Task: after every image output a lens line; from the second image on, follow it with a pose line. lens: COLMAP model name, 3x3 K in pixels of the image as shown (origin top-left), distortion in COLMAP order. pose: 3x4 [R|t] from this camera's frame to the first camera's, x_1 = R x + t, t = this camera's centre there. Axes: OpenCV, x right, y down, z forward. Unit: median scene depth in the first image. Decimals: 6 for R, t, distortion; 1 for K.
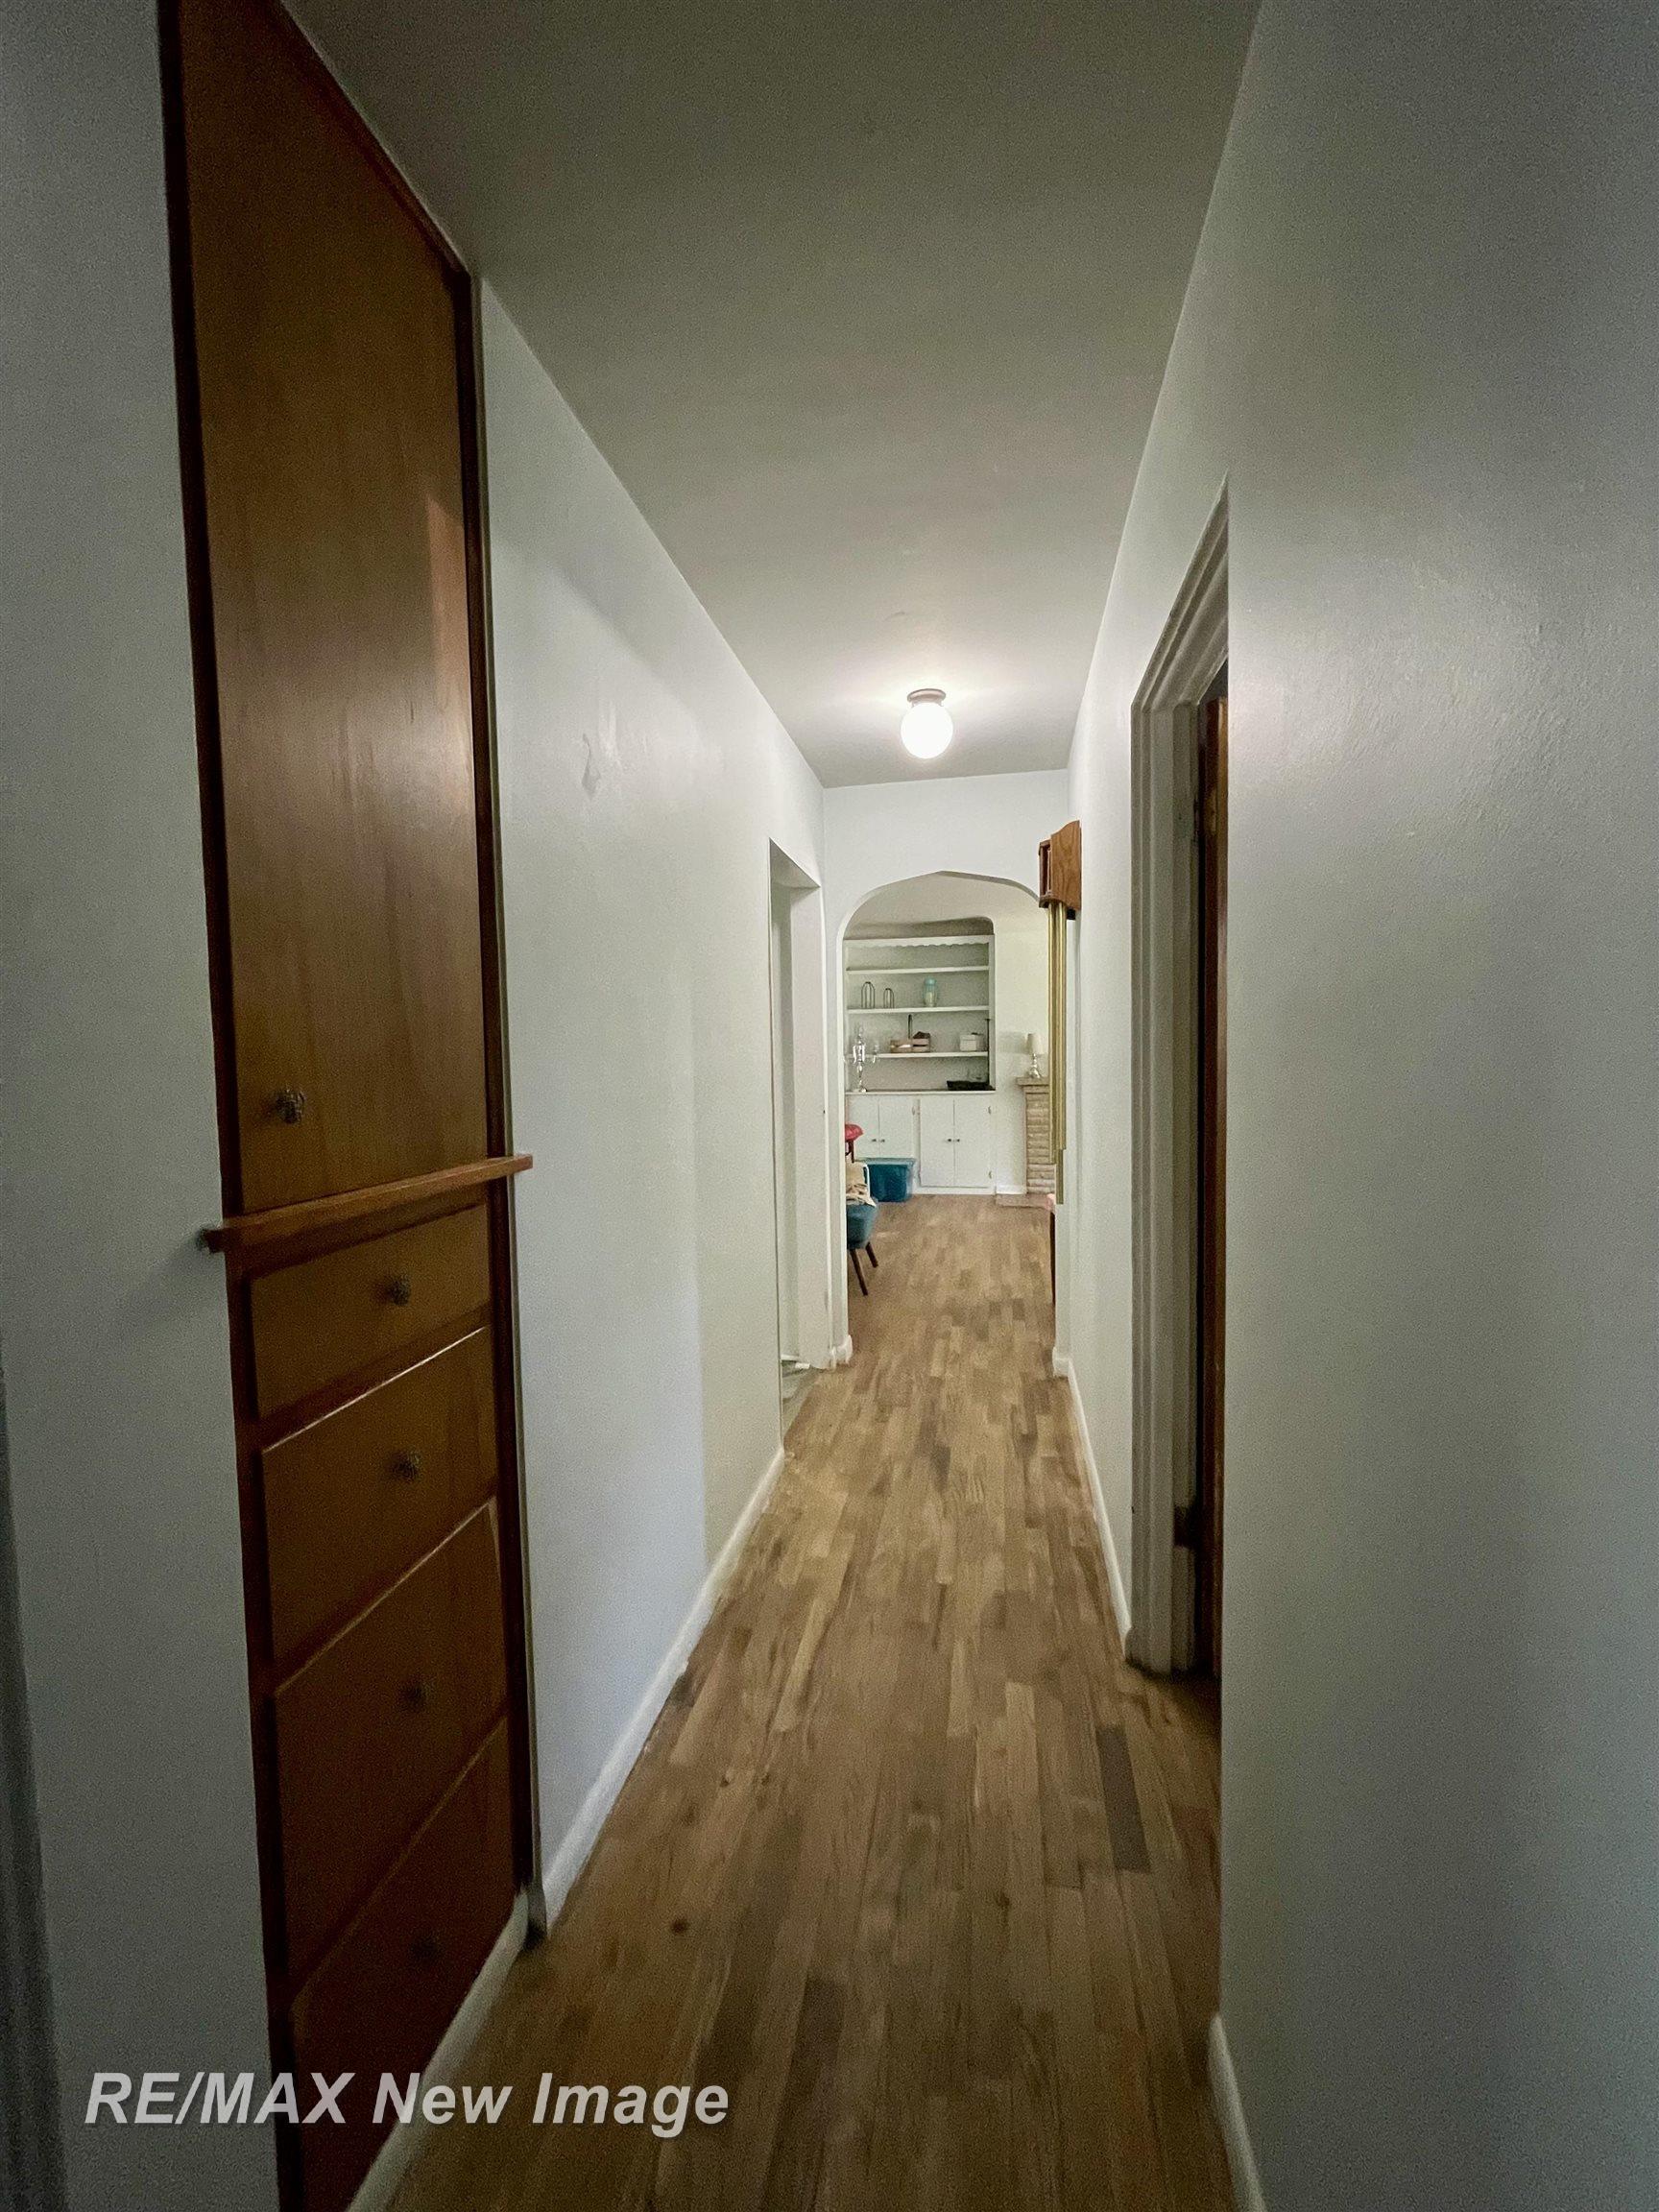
lens RADIAL K [[890.6, 0, 827.5], [0, 890.6, 1101.2], [0, 0, 1]] dist [0.001035, -0.001645]
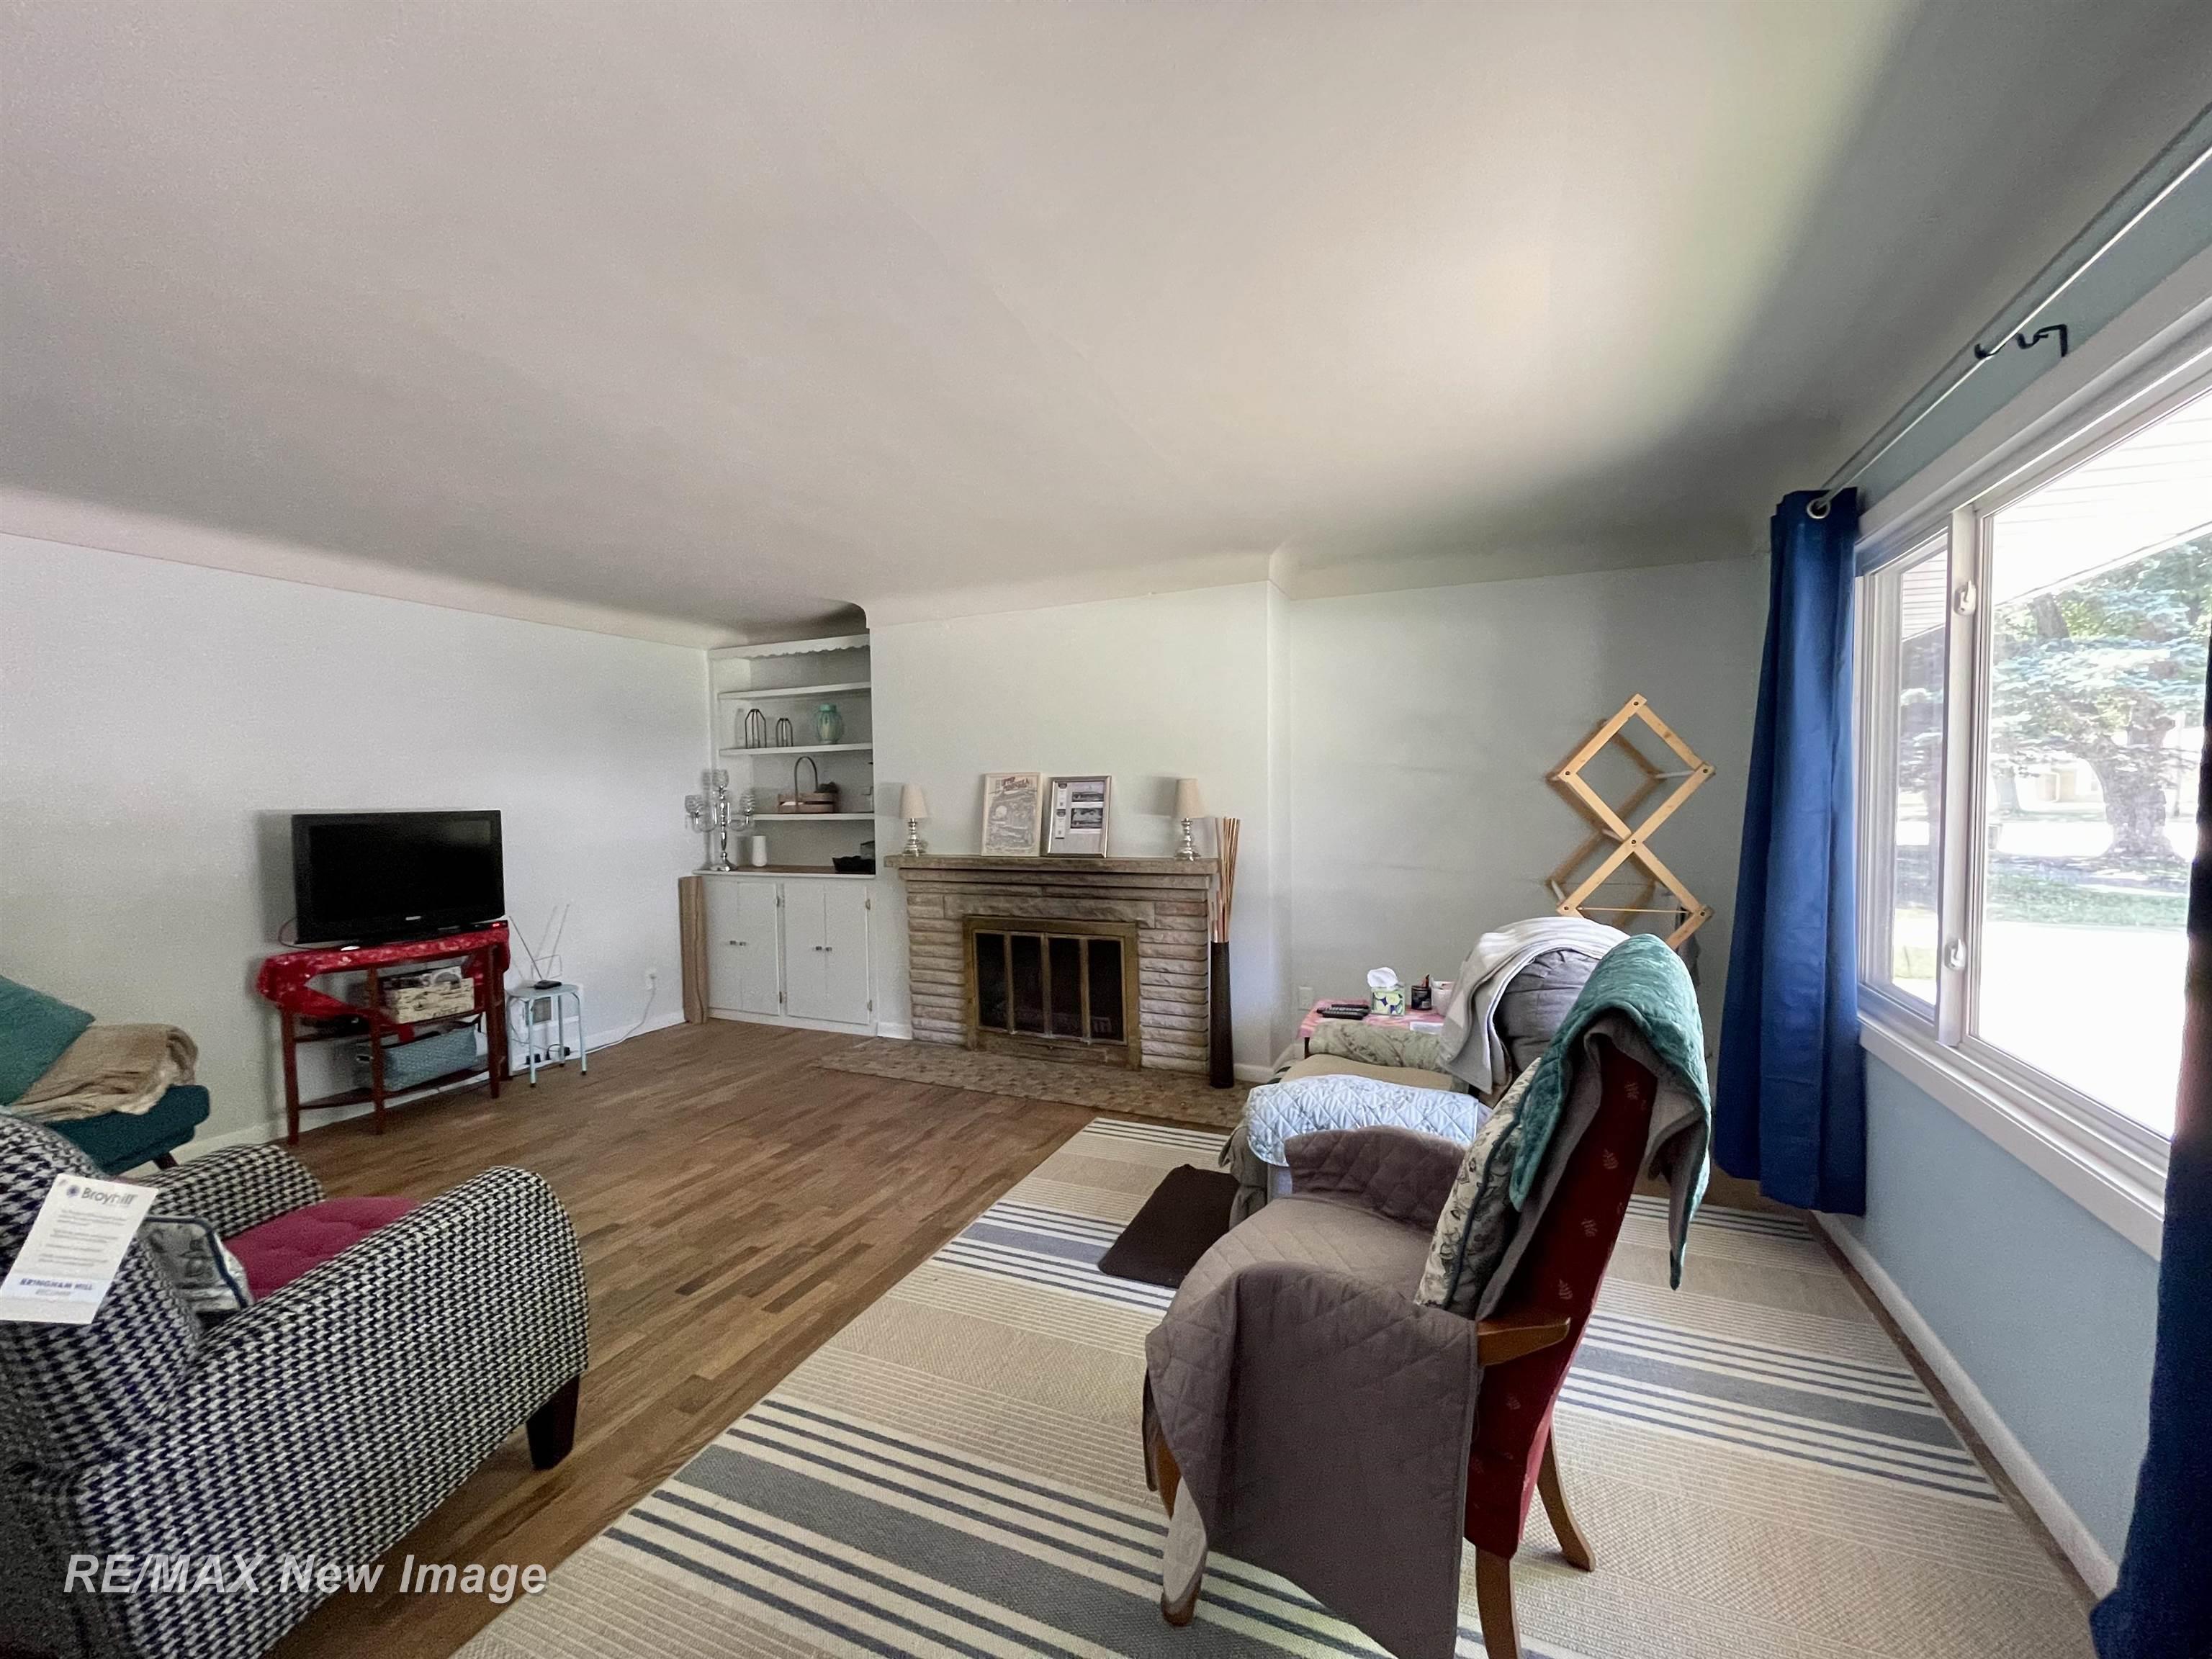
lens RADIAL K [[890.6, 0, 1114.5], [0, 890.6, 837.5], [0, 0, 1]] dist [0.001035, -0.001645]
pose [[0.974689, 0.013332, -0.223169, 0.492872], [-0.014763, 0.999880, -0.004744, -0.037961], [0.223079, 0.007919, 0.974768, 0.410183]]
